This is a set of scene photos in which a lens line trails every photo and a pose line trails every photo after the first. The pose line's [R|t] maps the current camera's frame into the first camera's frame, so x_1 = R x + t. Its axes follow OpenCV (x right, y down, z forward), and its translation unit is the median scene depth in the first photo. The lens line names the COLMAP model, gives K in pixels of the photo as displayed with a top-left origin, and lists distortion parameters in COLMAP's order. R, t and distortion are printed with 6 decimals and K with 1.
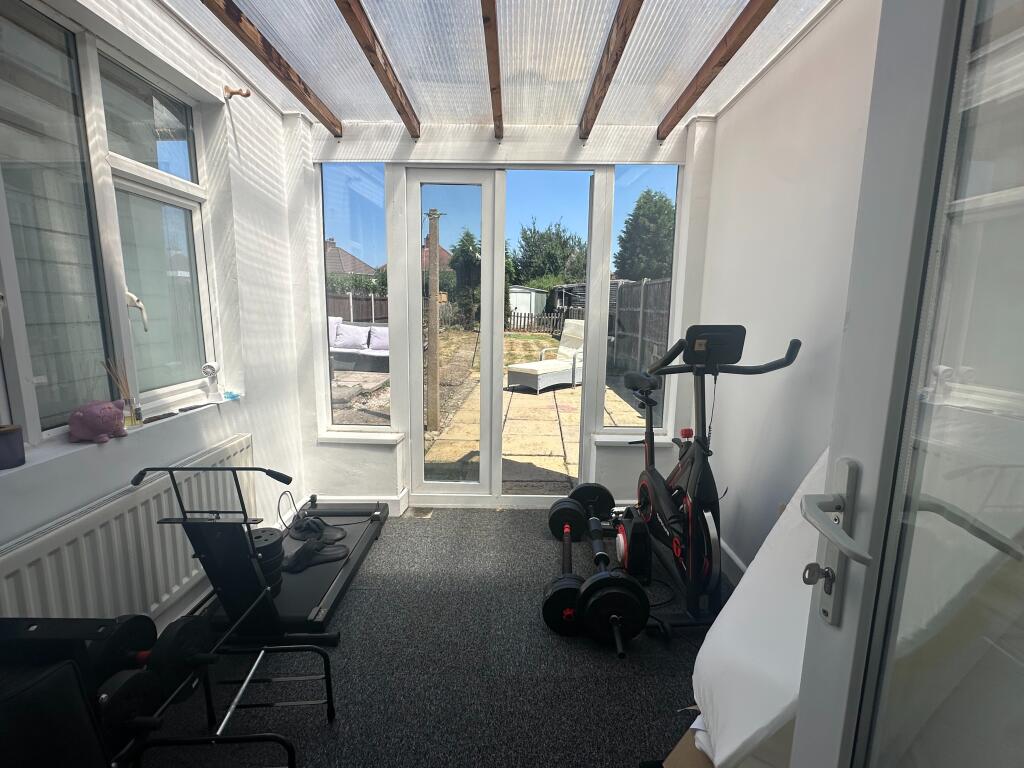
lens RADIAL K [[487.6, 0, 512.0], [0, 487.6, 384.0], [0, 0, 1]] dist [0.000214, -0.000375]
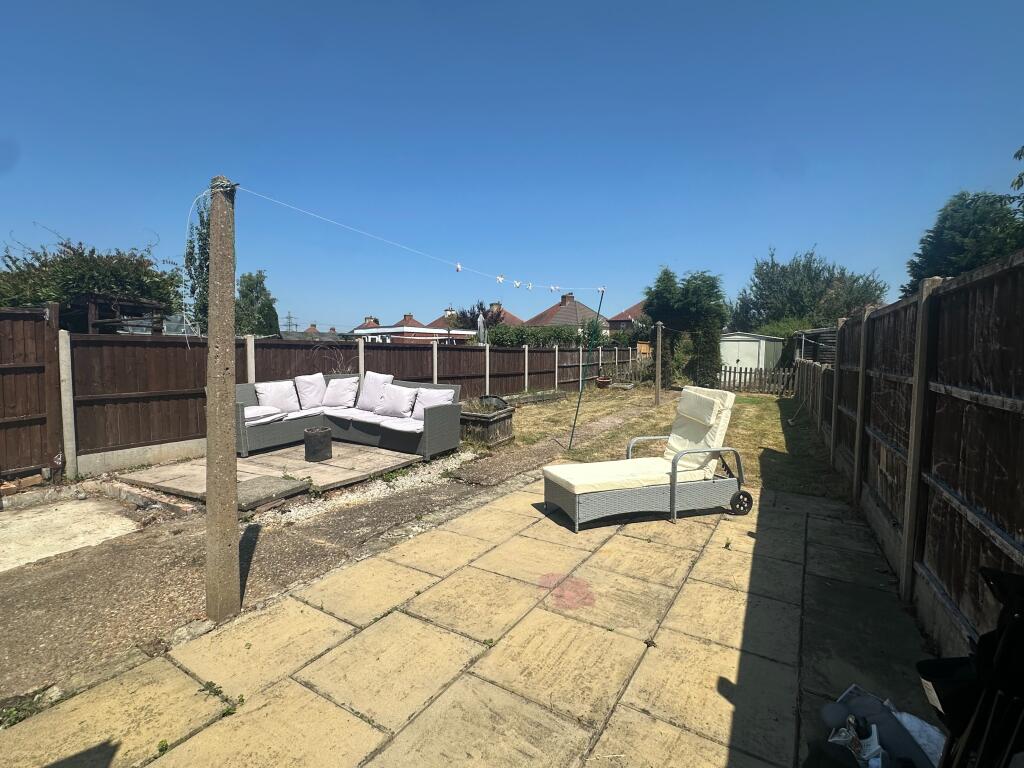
lens RADIAL K [[487.6, 0, 512.0], [0, 487.6, 384.0], [0, 0, 1]] dist [0.000214, -0.000375]
pose [[0.876729, 0.026740, -0.480240, 0.073832], [-0.075468, 0.993734, -0.082444, -0.026959], [0.475027, 0.108524, 0.873254, 0.151002]]
